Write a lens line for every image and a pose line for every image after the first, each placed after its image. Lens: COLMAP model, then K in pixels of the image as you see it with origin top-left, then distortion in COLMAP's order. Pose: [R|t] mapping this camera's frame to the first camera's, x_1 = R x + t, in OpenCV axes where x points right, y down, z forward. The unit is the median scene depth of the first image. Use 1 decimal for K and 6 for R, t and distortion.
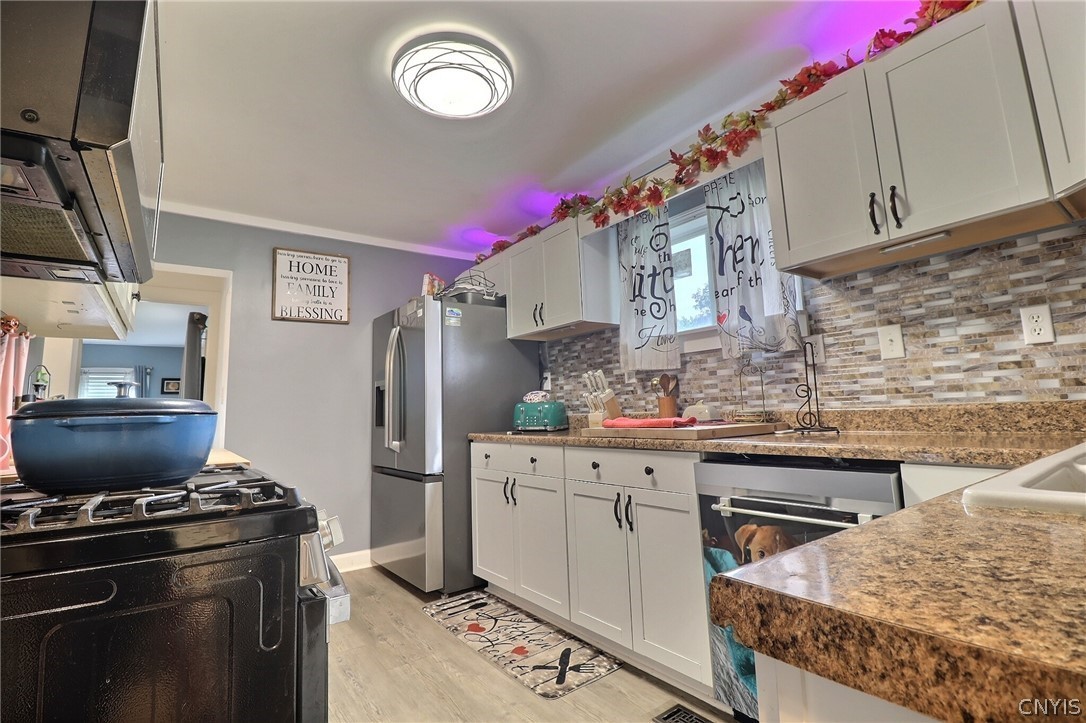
lens RADIAL K [[505.5, 0, 543.5], [0, 505.5, 363.5], [0, 0, 1]] dist [-0.016280, -0.004364]
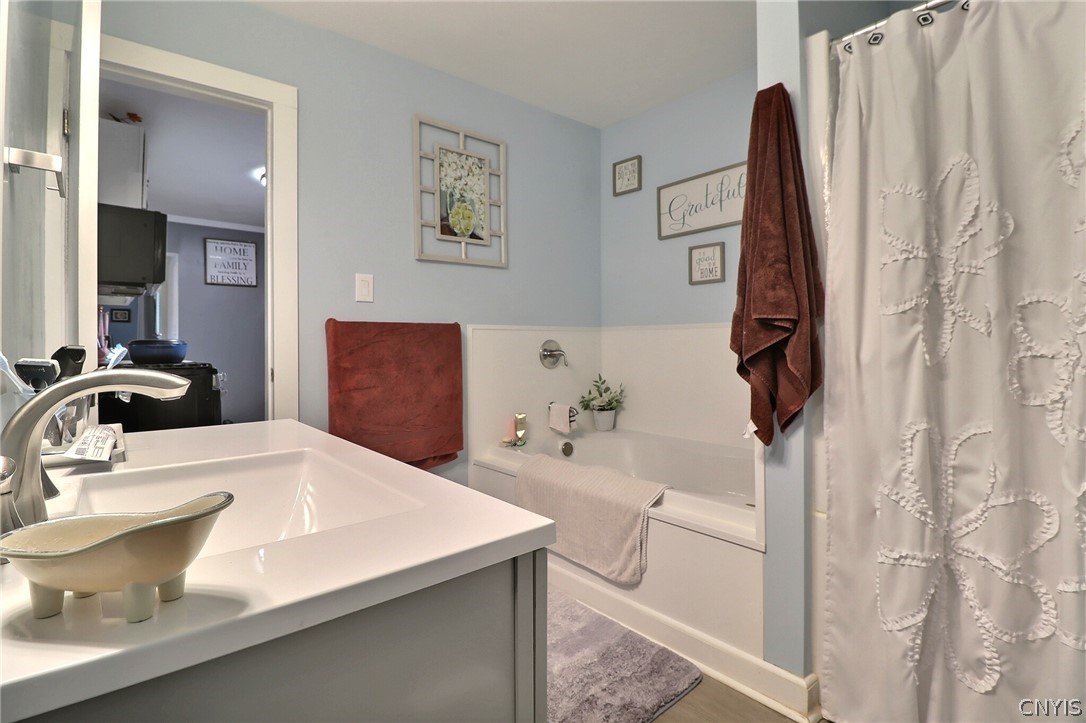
lens RADIAL K [[505.5, 0, 536.5], [0, 505.5, 351.5], [0, 0, 1]] dist [-0.016280, -0.004364]
pose [[0.995899, 0.024020, 0.087228, 0.686509], [-0.033731, 0.993178, 0.111621, -0.165287], [-0.083952, -0.114105, 0.989915, -1.262727]]
